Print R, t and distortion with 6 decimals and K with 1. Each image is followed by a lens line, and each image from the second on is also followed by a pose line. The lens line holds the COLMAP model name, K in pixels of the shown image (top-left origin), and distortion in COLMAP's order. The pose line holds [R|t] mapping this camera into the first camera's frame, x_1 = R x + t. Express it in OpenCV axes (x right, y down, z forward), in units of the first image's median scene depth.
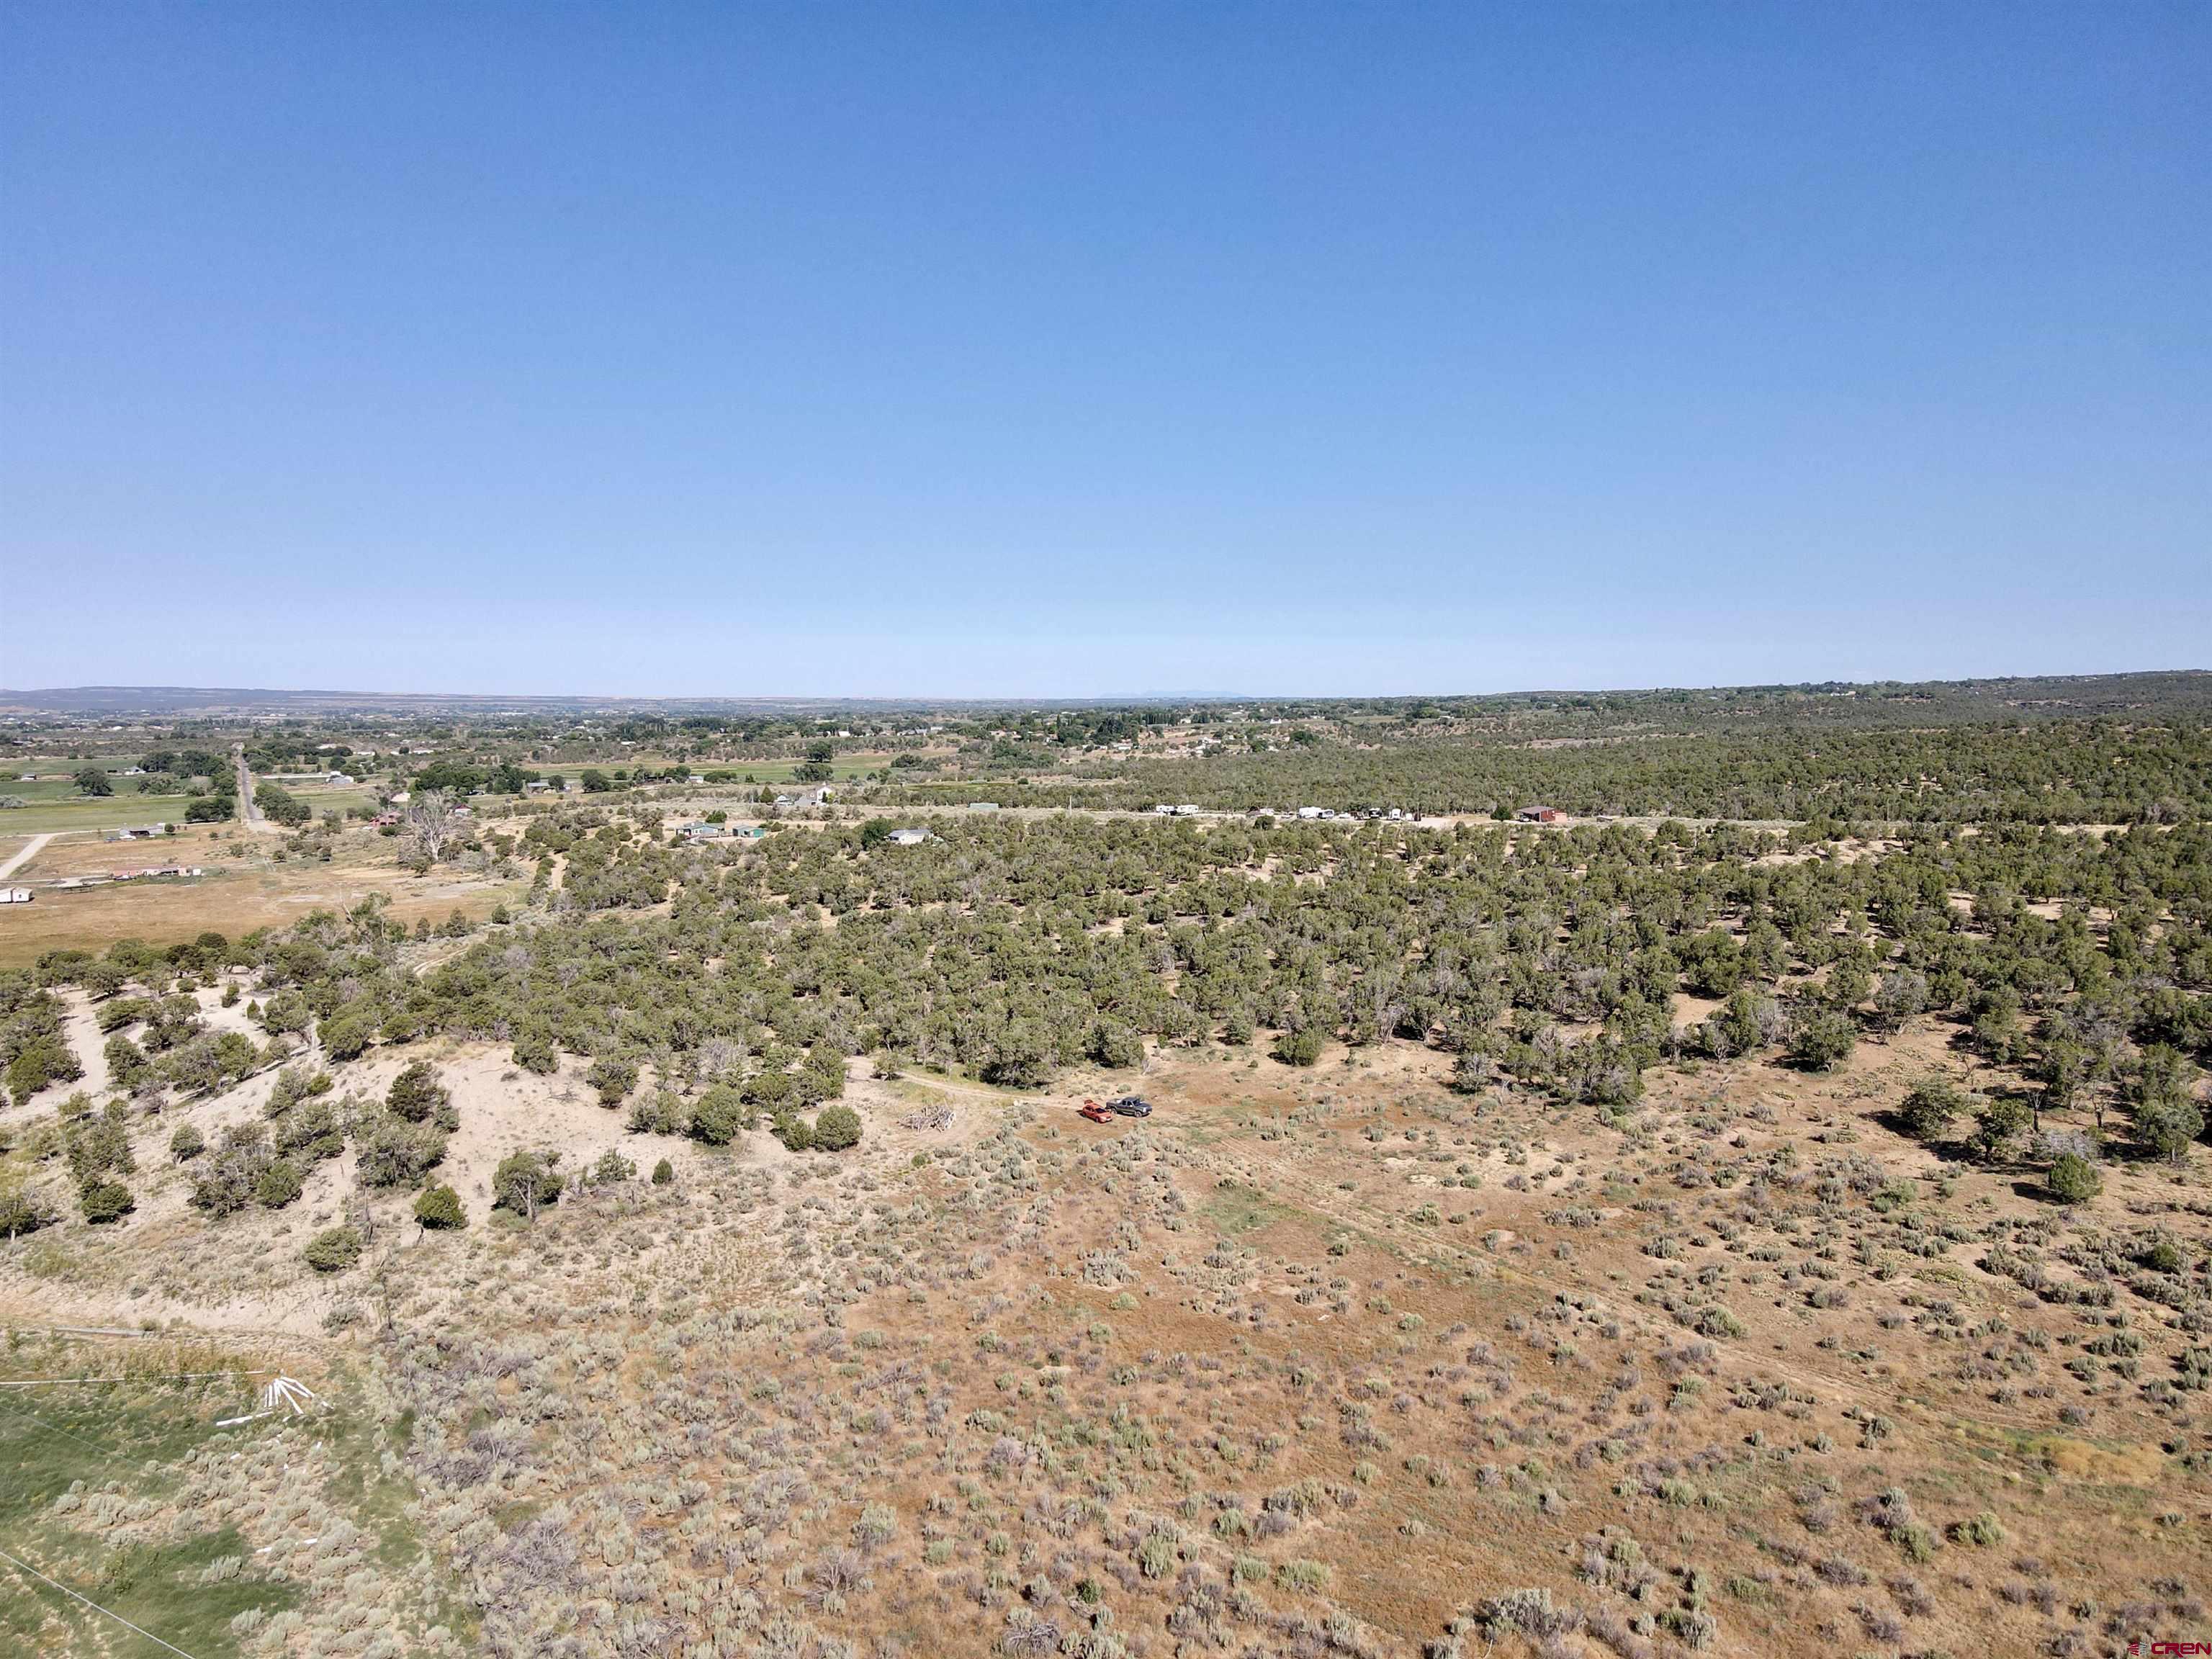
lens RADIAL K [[1635.8, 0, 1103.5], [0, 1635.8, 845.3], [0, 0, 1]] dist [0.004515, 0.027441]
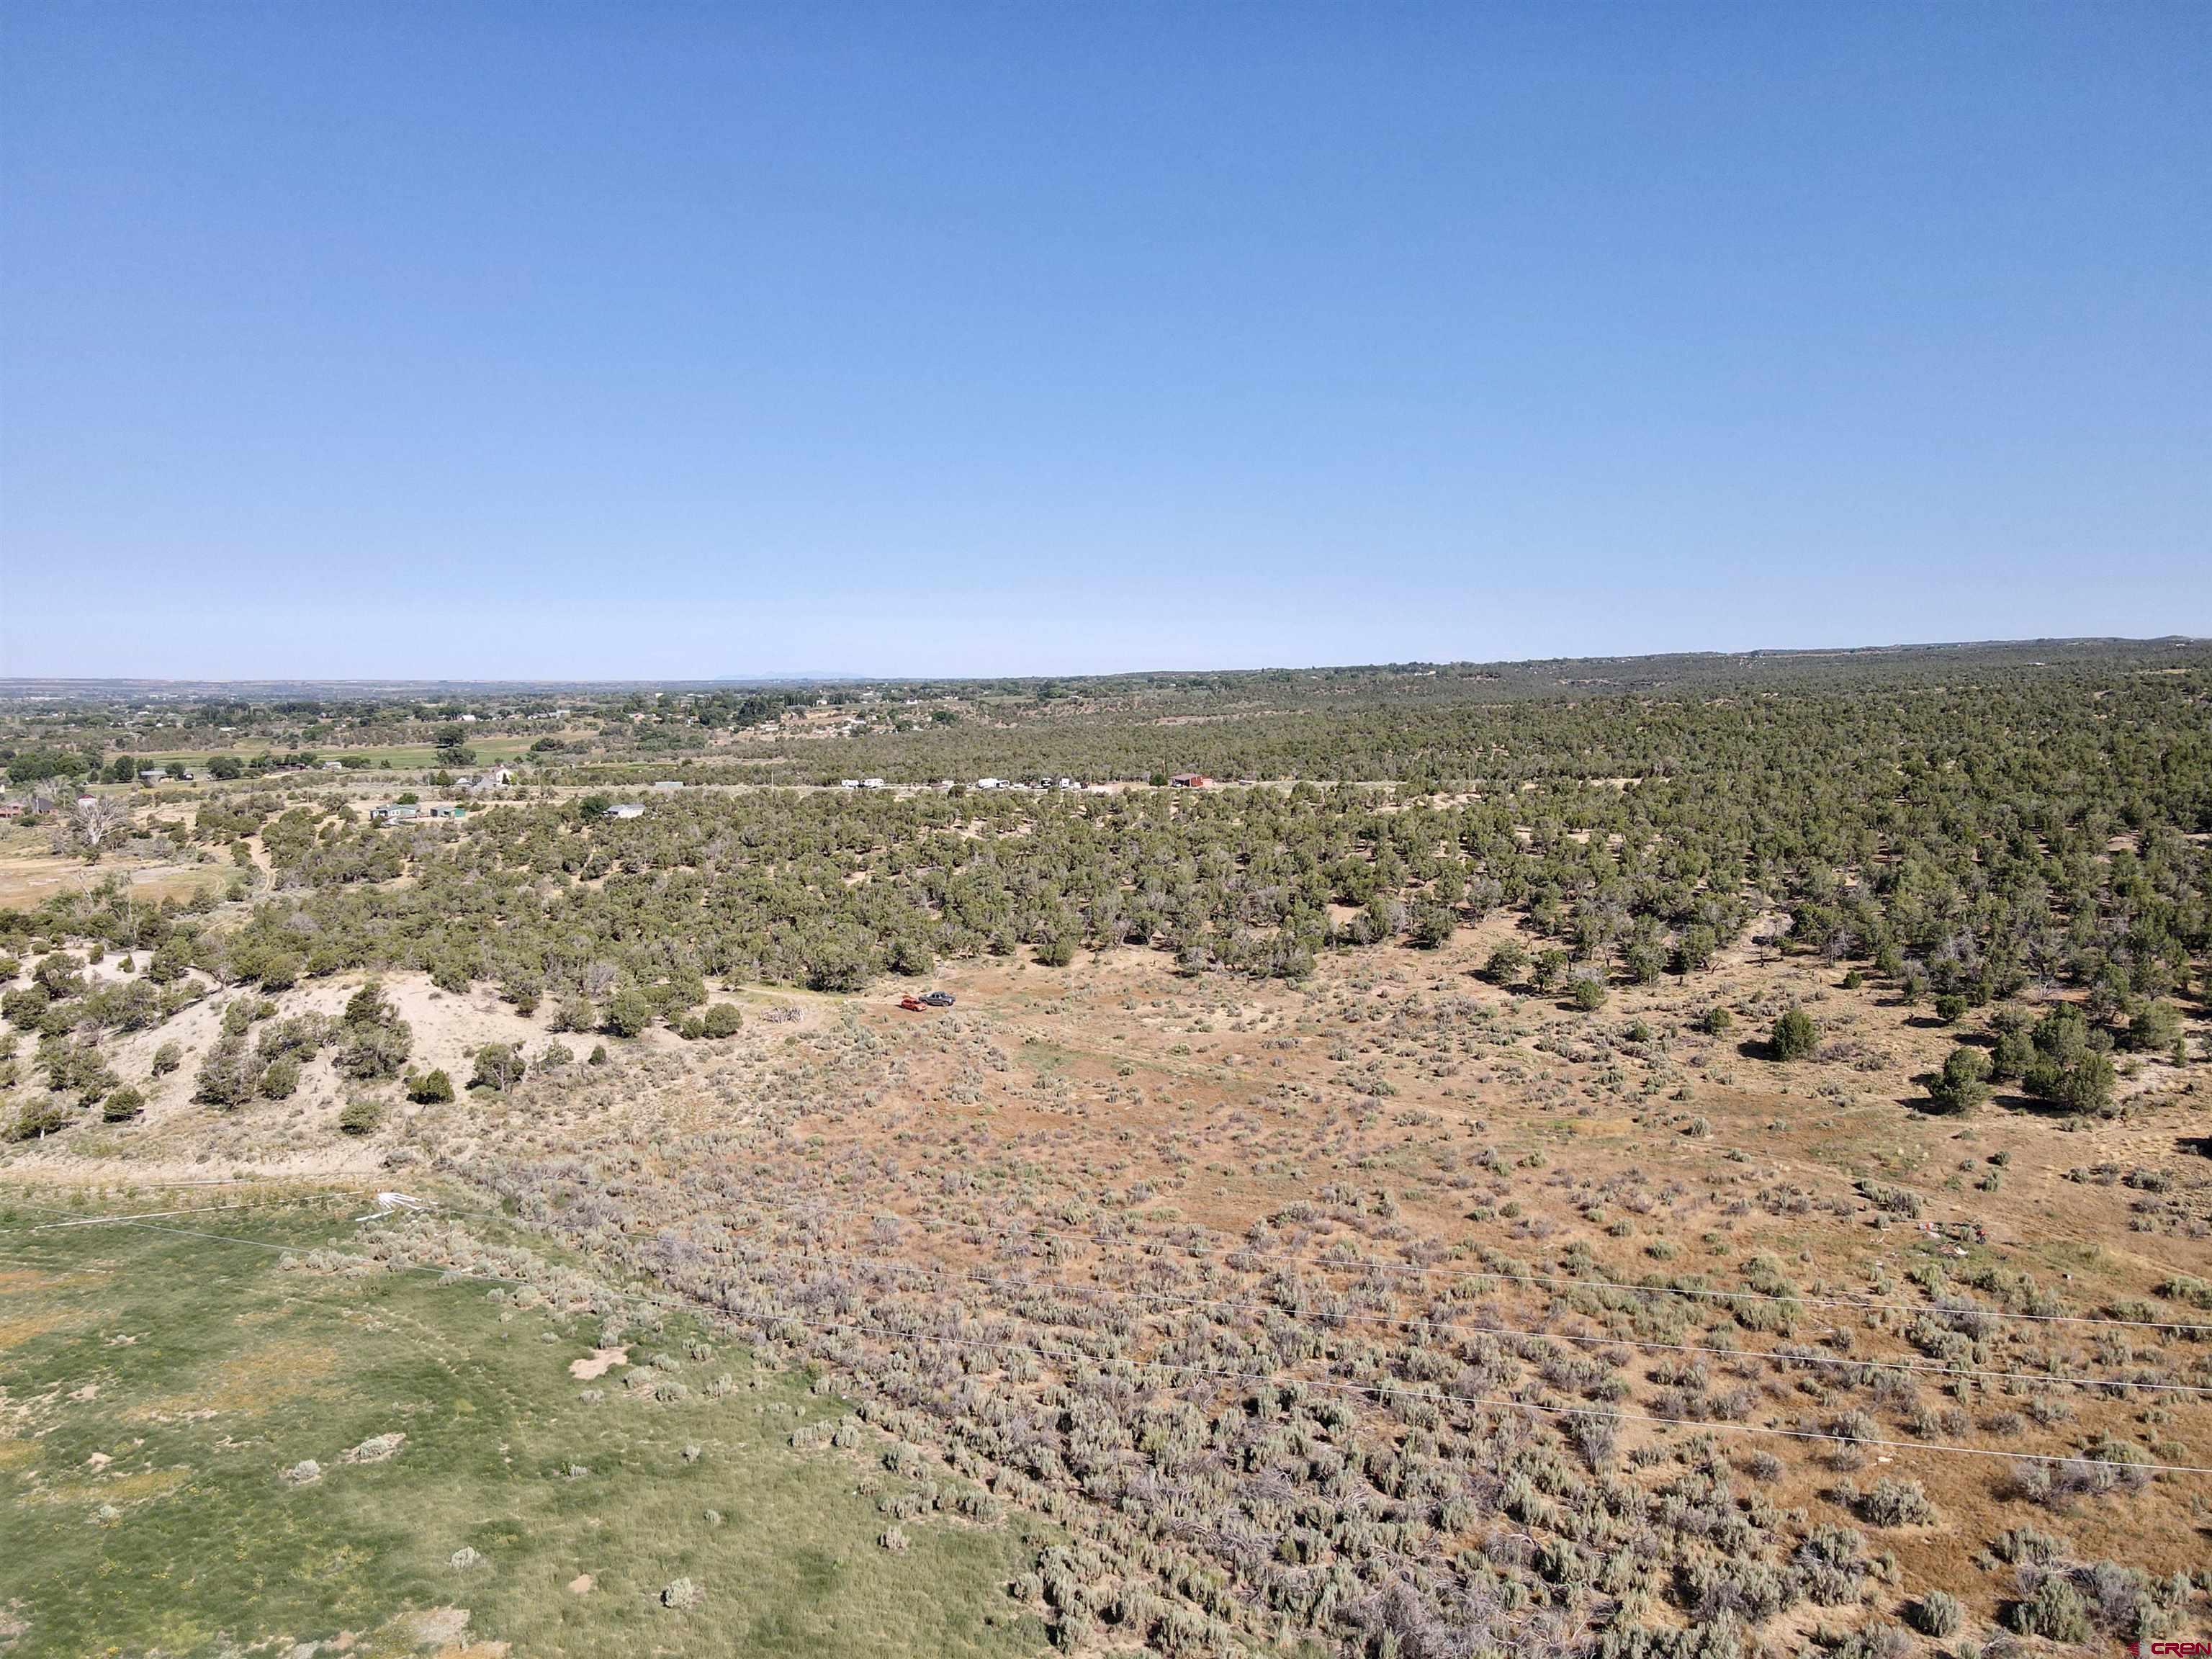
lens RADIAL K [[1635.8, 0, 1107.1], [0, 1635.8, 822.9], [0, 0, 1]] dist [0.004515, 0.027441]
pose [[0.973221, -0.023618, 0.228655, -0.135896], [0.024037, 0.999711, 0.000954, 0.021086], [-0.228611, 0.004568, 0.973507, -0.267494]]
